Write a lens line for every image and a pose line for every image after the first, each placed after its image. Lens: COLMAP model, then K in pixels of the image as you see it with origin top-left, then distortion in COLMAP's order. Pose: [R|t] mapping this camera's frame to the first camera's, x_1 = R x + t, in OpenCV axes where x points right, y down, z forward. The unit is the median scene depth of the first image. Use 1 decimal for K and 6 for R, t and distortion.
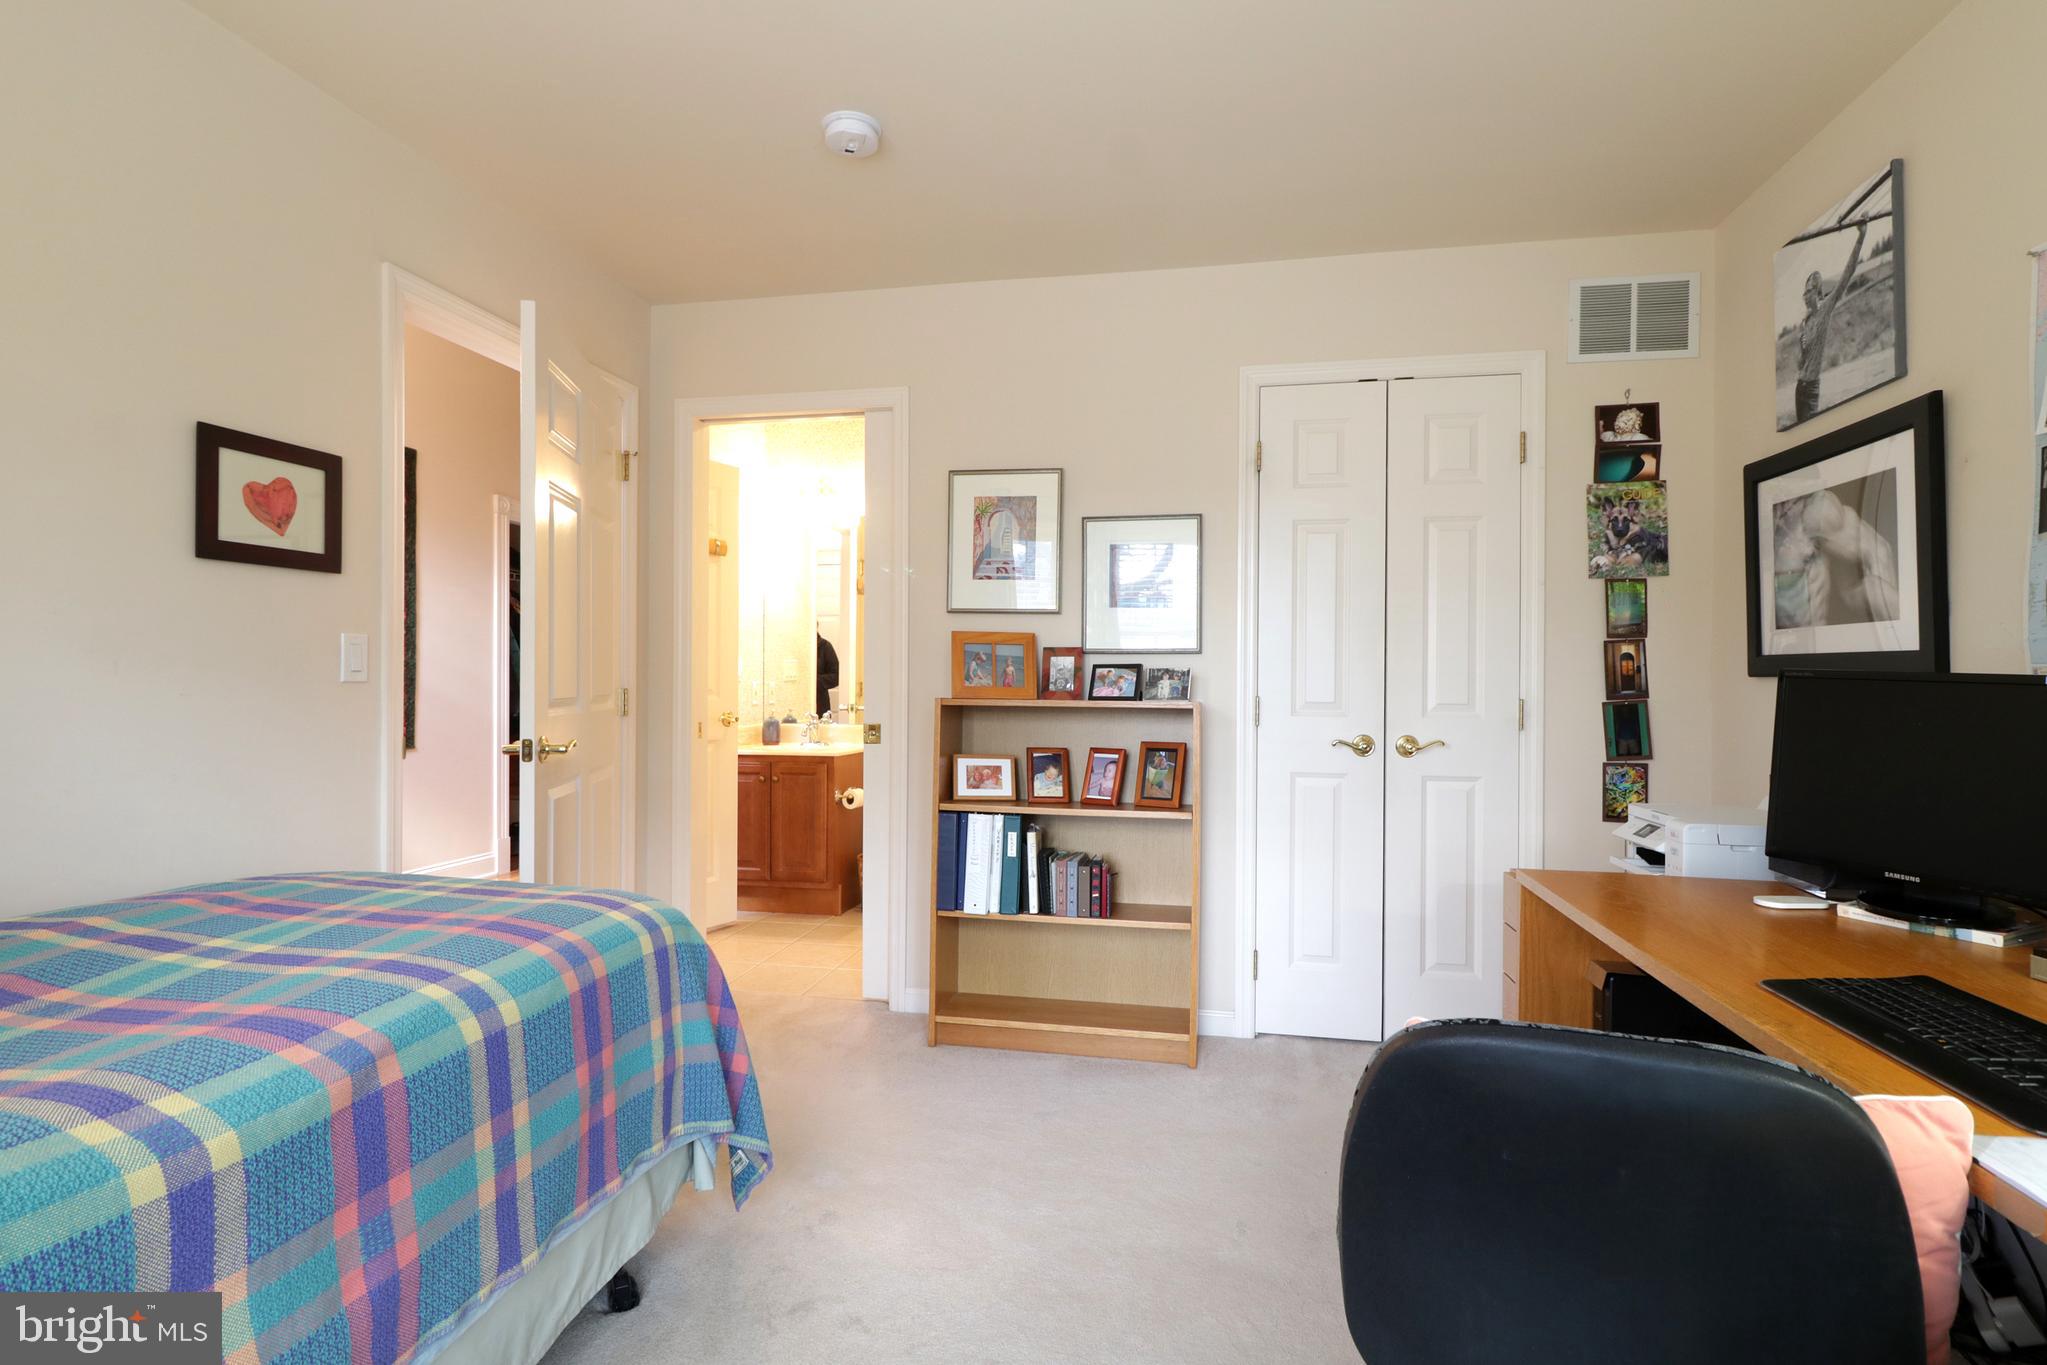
lens RADIAL K [[963.4, 0, 1022.3], [0, 963.4, 674.9], [0, 0, 1]] dist [0.000640, 0.000229]
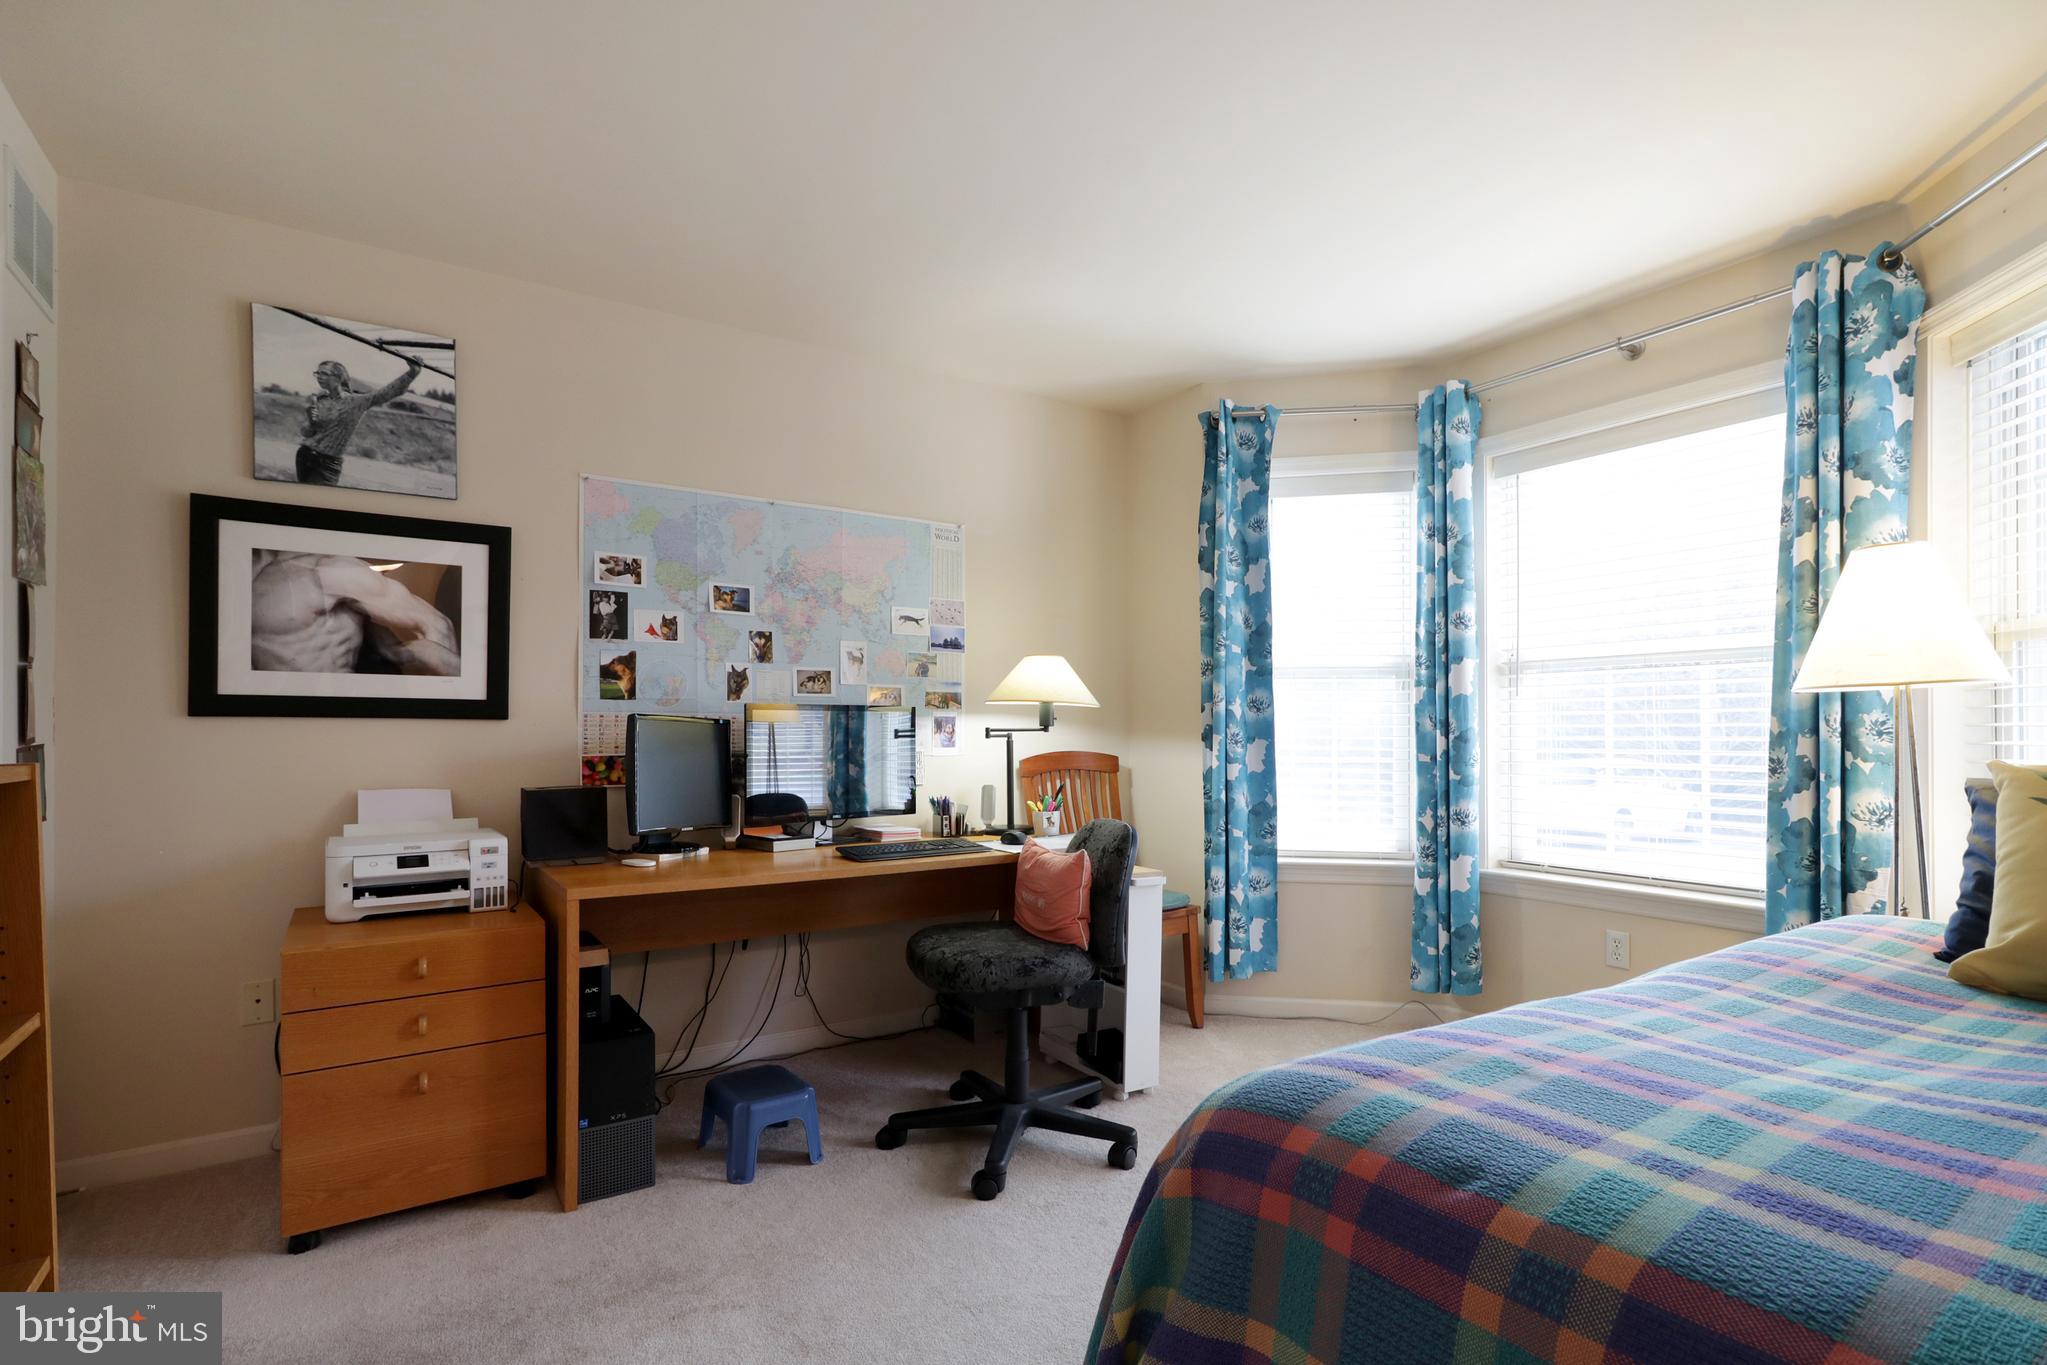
lens RADIAL K [[949.1, 0, 1023.8], [0, 949.1, 723.7], [0, 0, 1]] dist [-0.000055, 0.000002]
pose [[-0.707717, -0.001677, 0.706494, -0.582855], [-0.002901, 0.999996, -0.000533, 0.007136], [-0.706490, -0.002427, -0.707719, 1.308806]]
